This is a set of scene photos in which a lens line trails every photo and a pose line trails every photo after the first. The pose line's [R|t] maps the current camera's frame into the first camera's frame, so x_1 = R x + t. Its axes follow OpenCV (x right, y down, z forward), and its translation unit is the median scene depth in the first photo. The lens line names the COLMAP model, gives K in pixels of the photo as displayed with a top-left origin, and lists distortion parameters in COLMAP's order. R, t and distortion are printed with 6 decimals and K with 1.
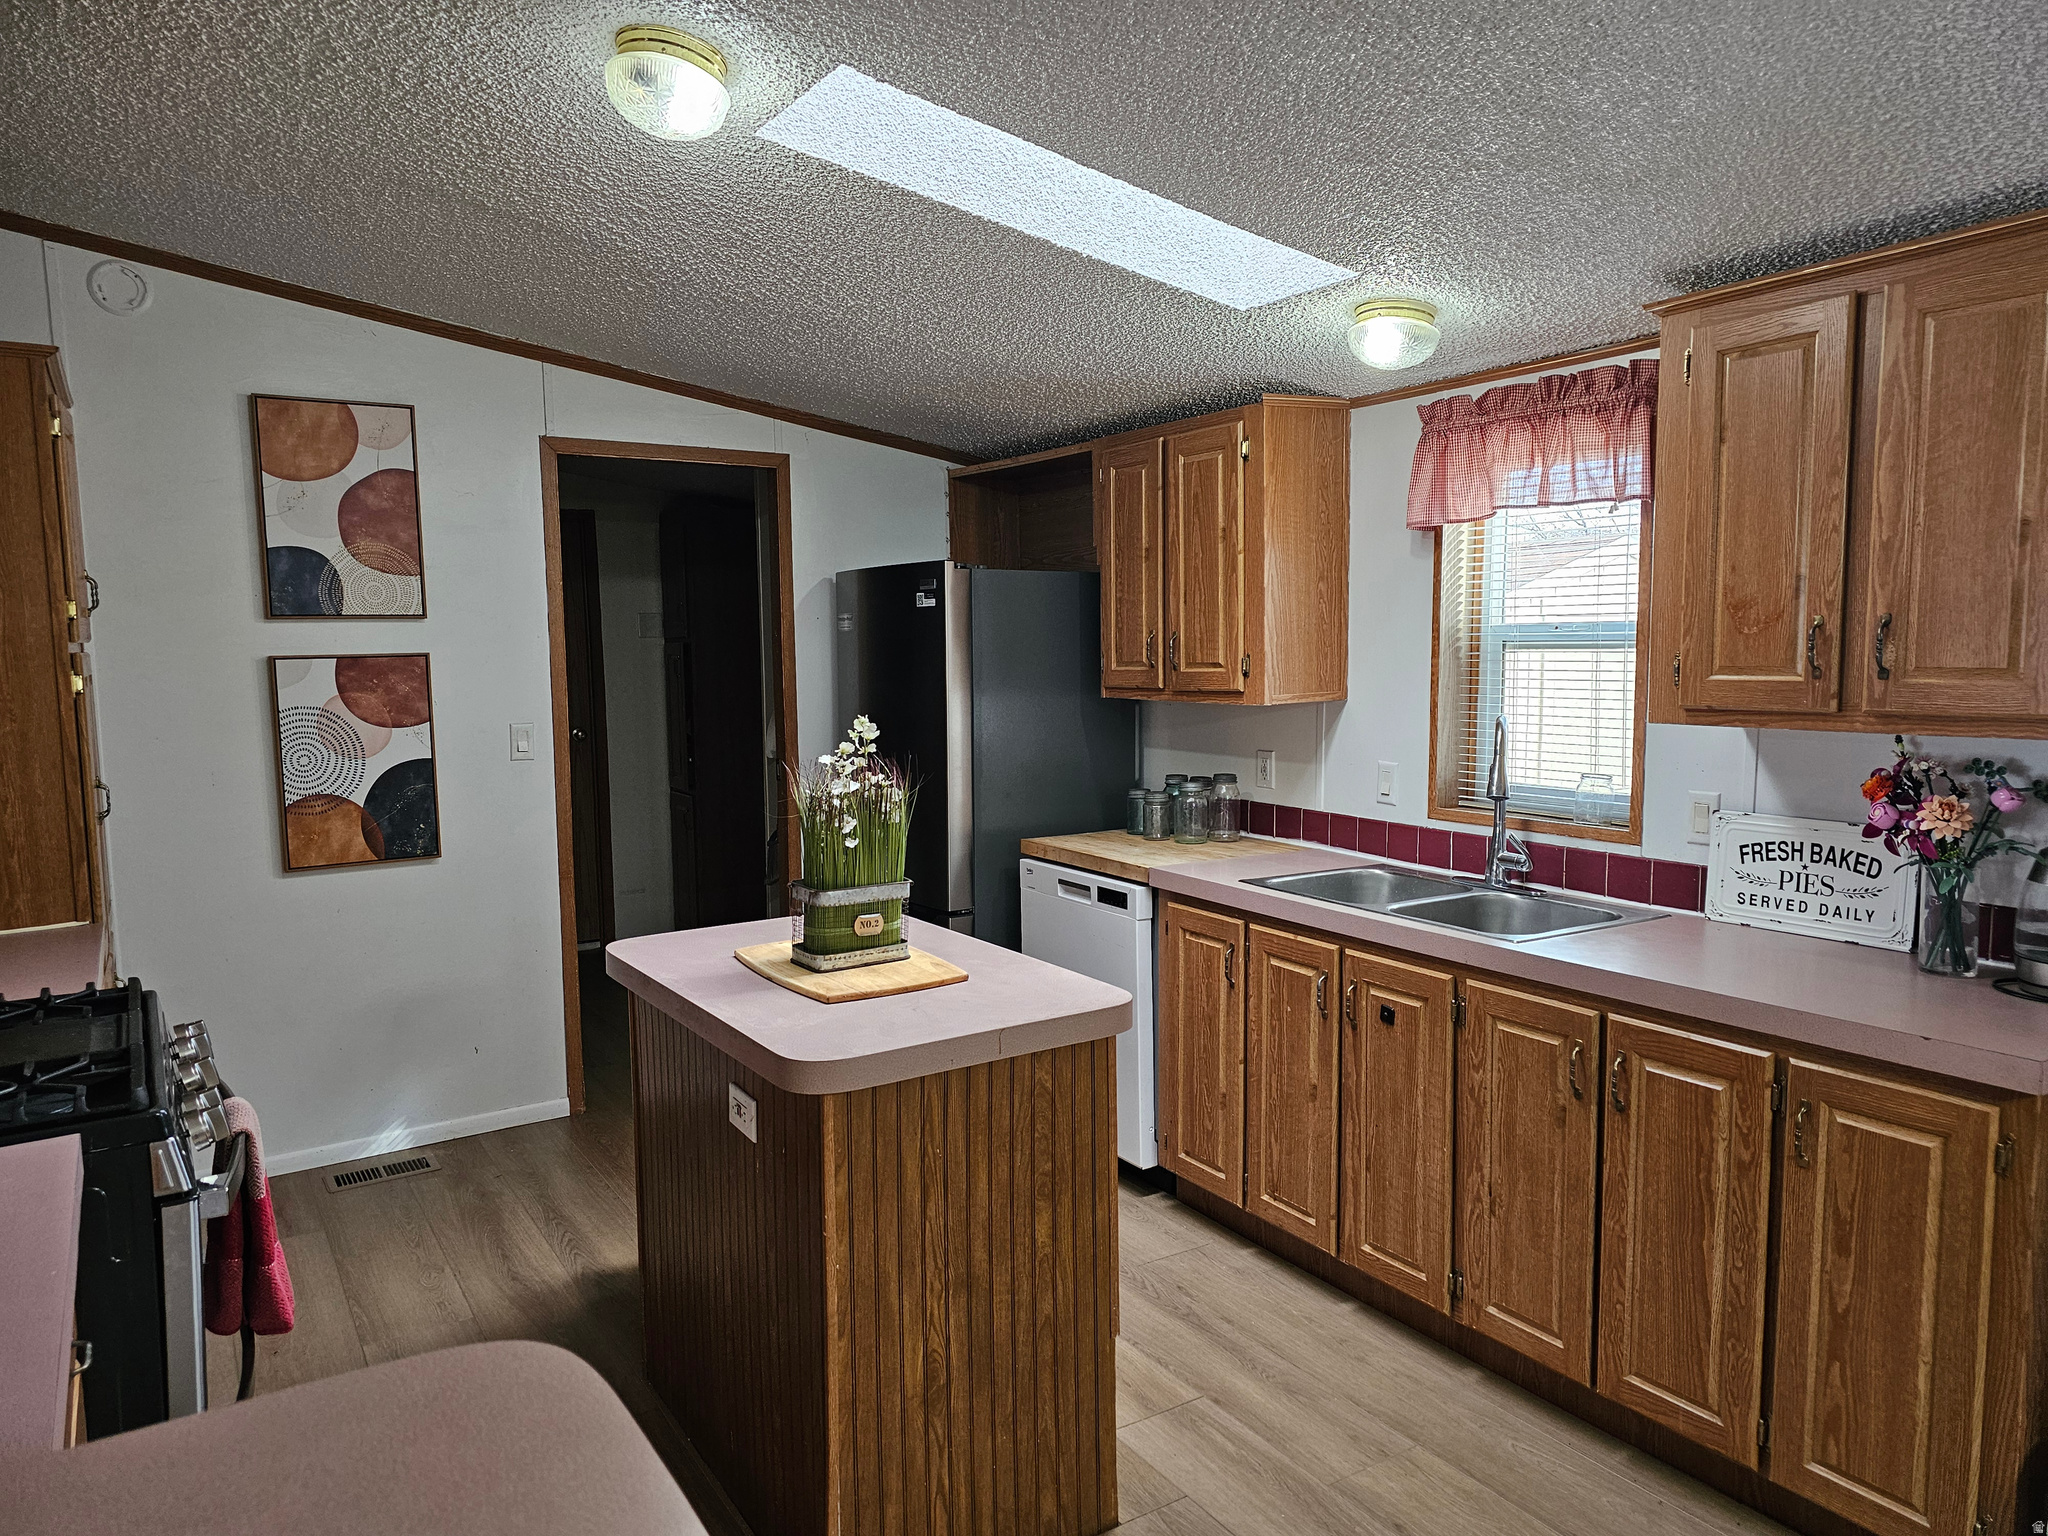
lens RADIAL K [[1360.3, 0, 1029.1], [0, 1360.3, 779.5], [0, 0, 1]] dist [0.021484, -0.019932]
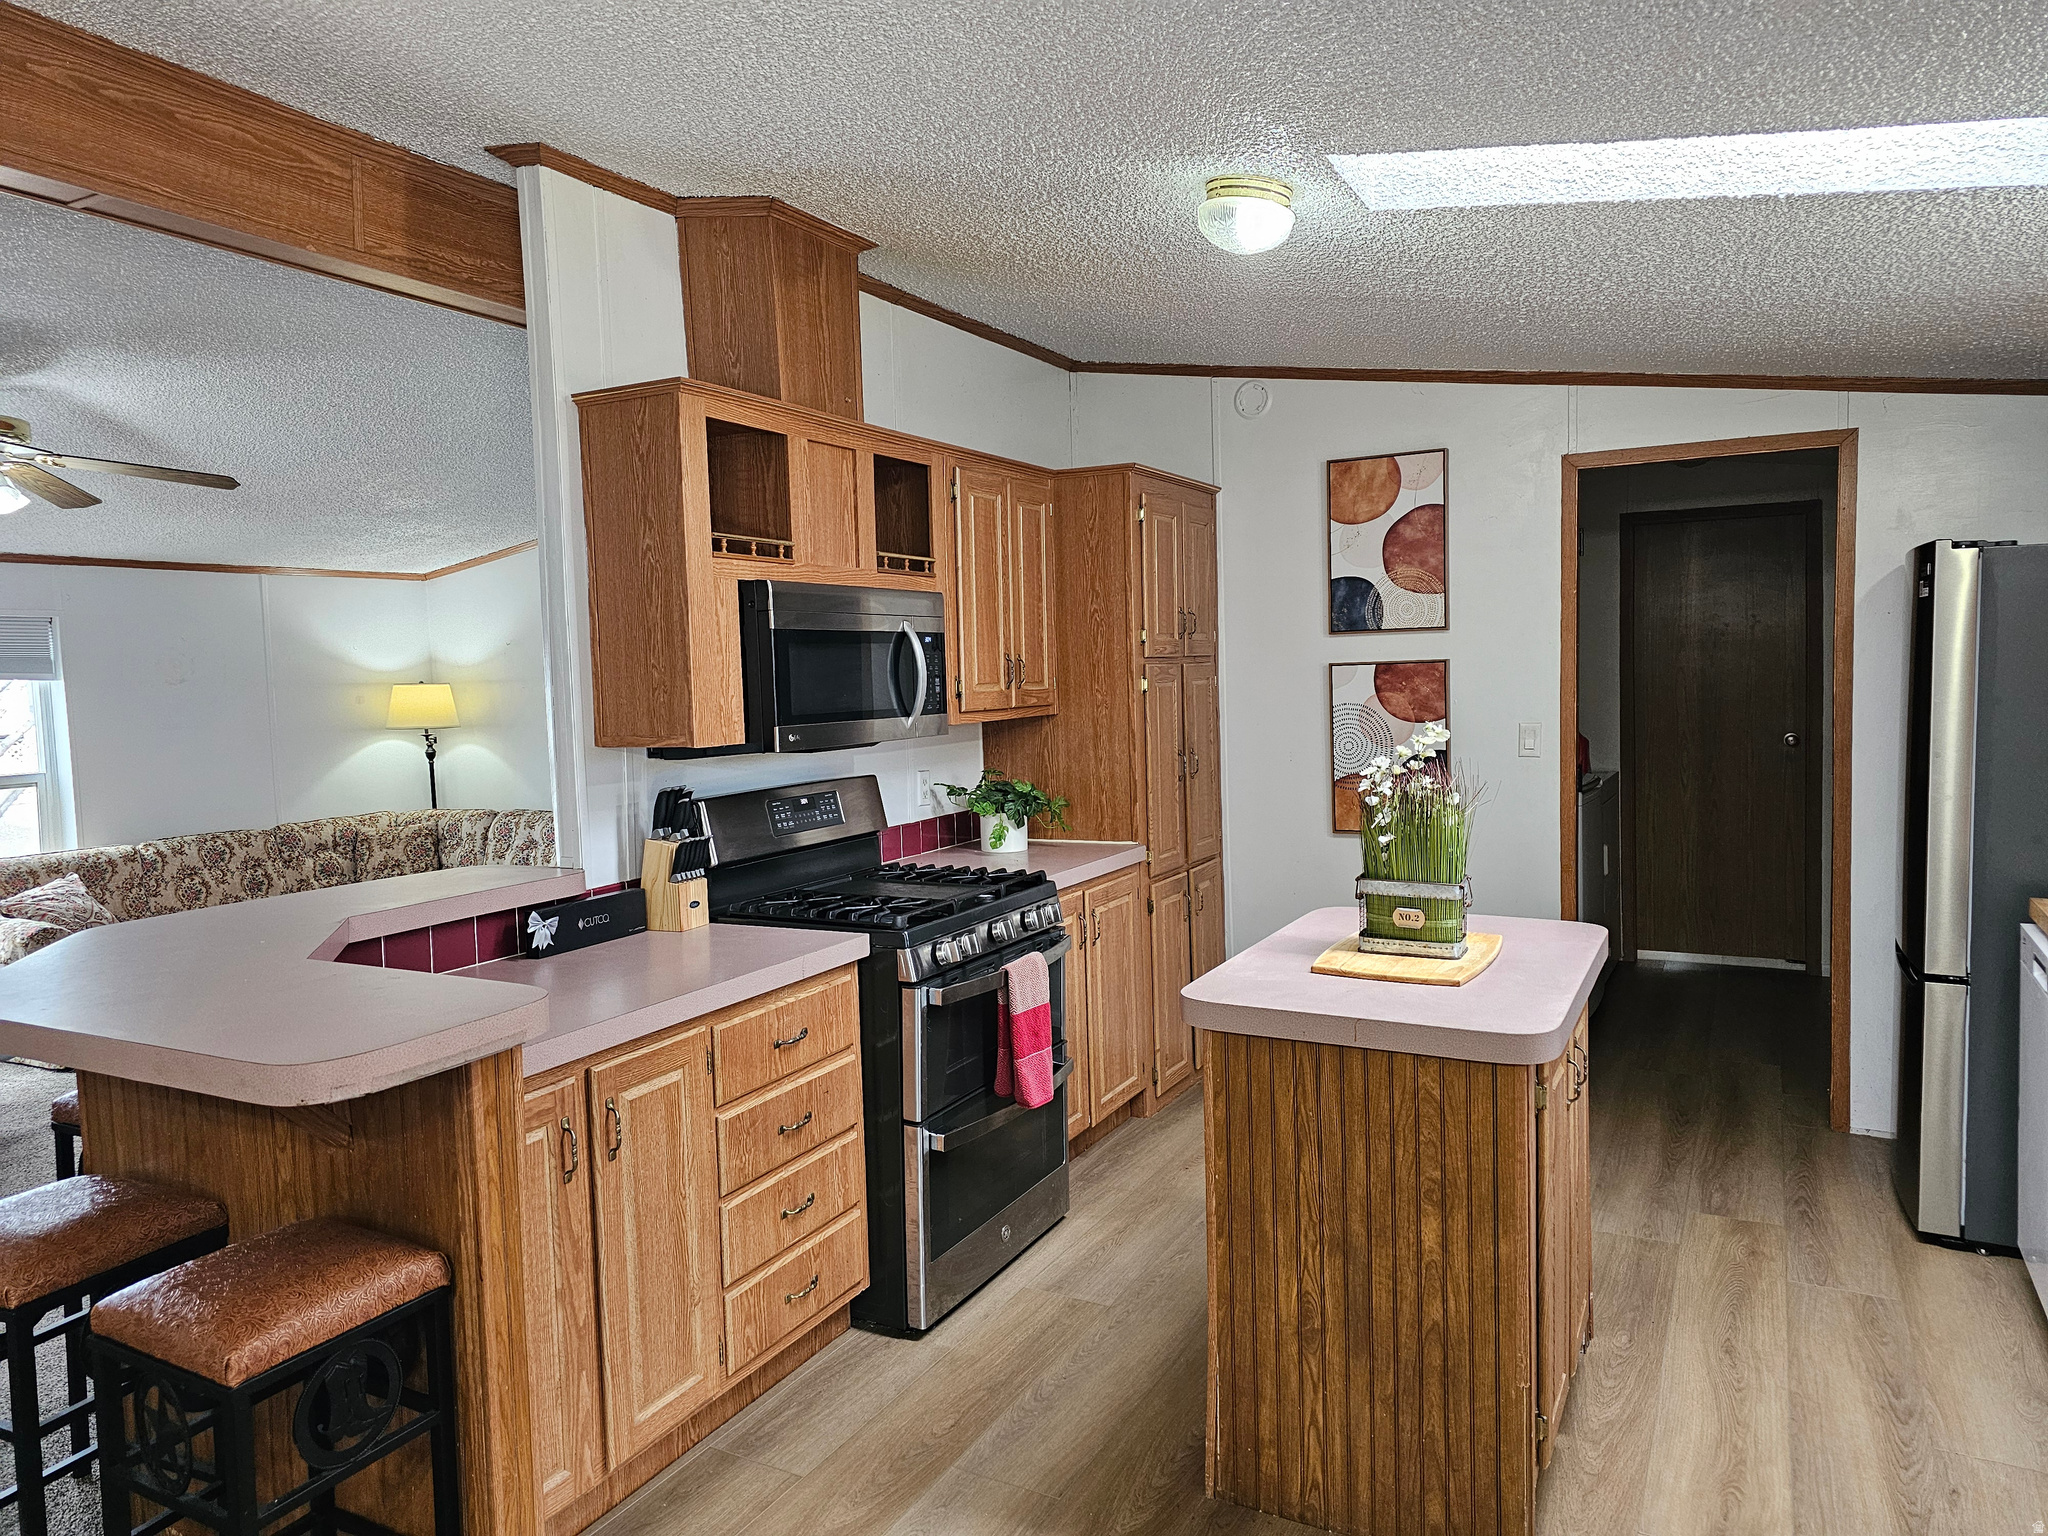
lens RADIAL K [[1360.3, 0, 1009.8], [0, 1360.3, 770.8], [0, 0, 1]] dist [0.021484, -0.019932]
pose [[0.469828, 0.066505, -0.880249, 0.502279], [-0.068254, 0.996910, 0.038888, -0.021836], [0.880115, 0.041810, 0.472916, 0.156950]]
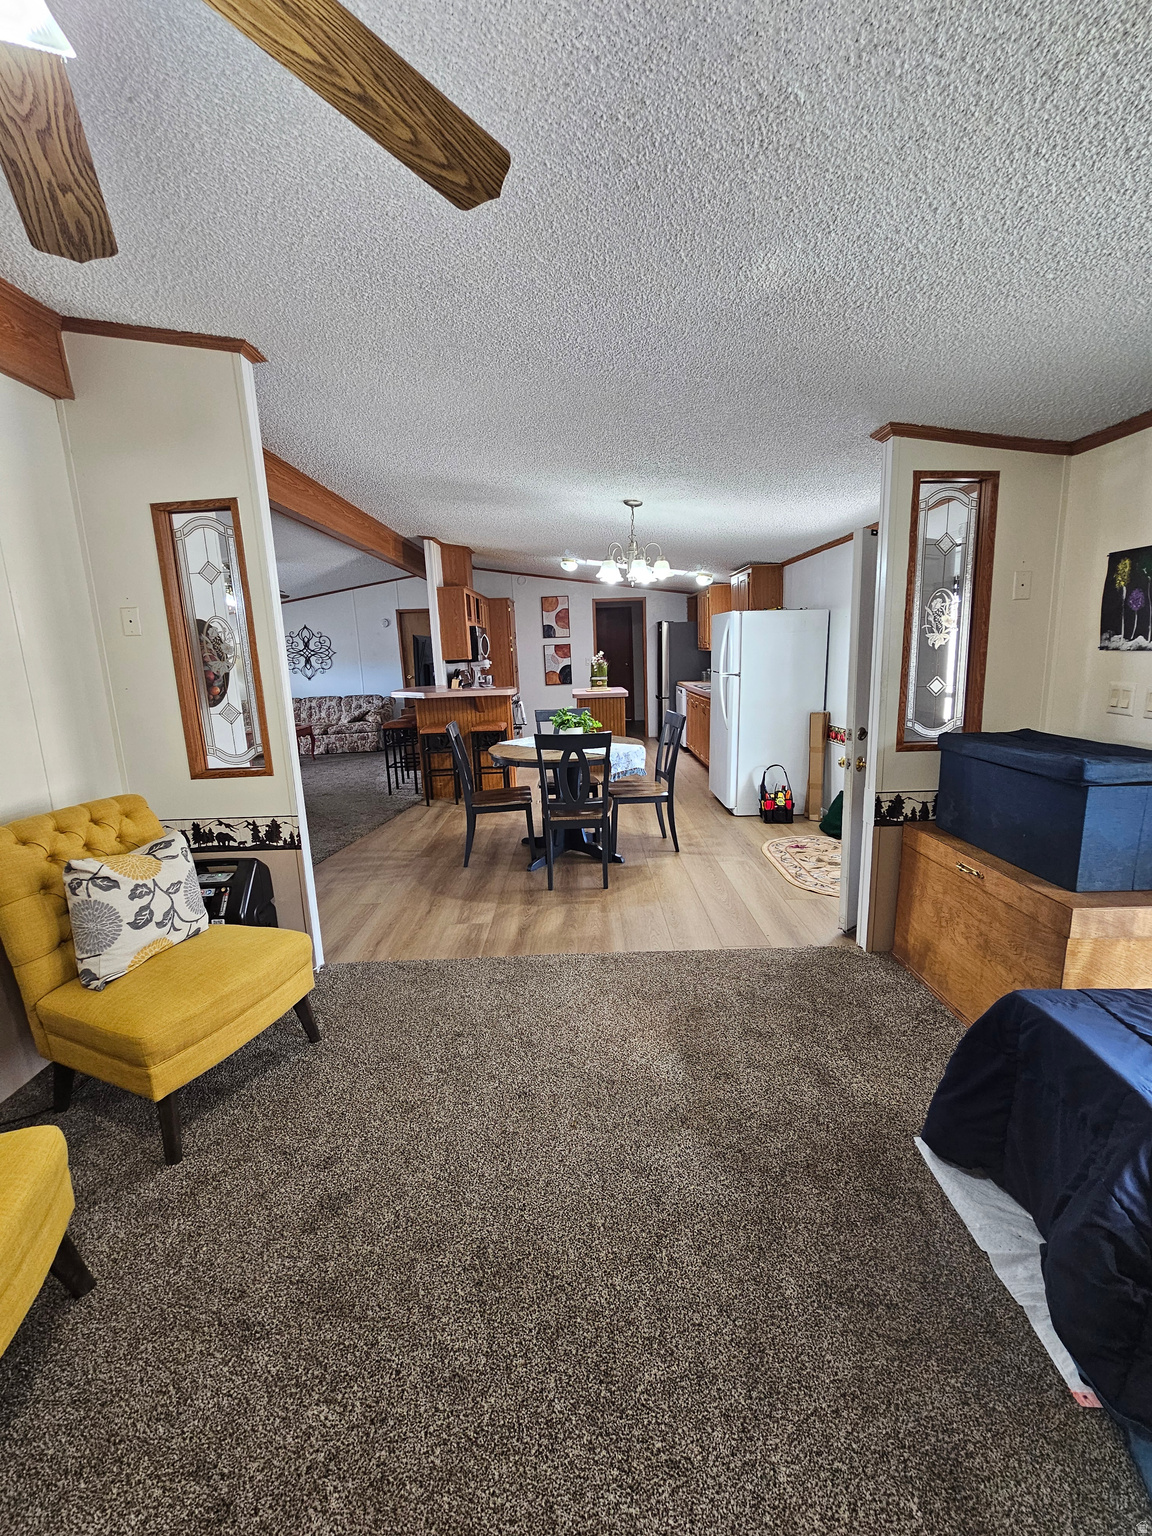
lens RADIAL K [[615.5, 0, 574.8], [0, 615.5, 764.2], [0, 0, 1]] dist [0.001074, -0.000953]
pose [[0.827200, 0.084771, -0.555476, 1.117671], [-0.031227, 0.993962, 0.105187, 0.142064], [0.561039, -0.069665, 0.824853, -1.166891]]
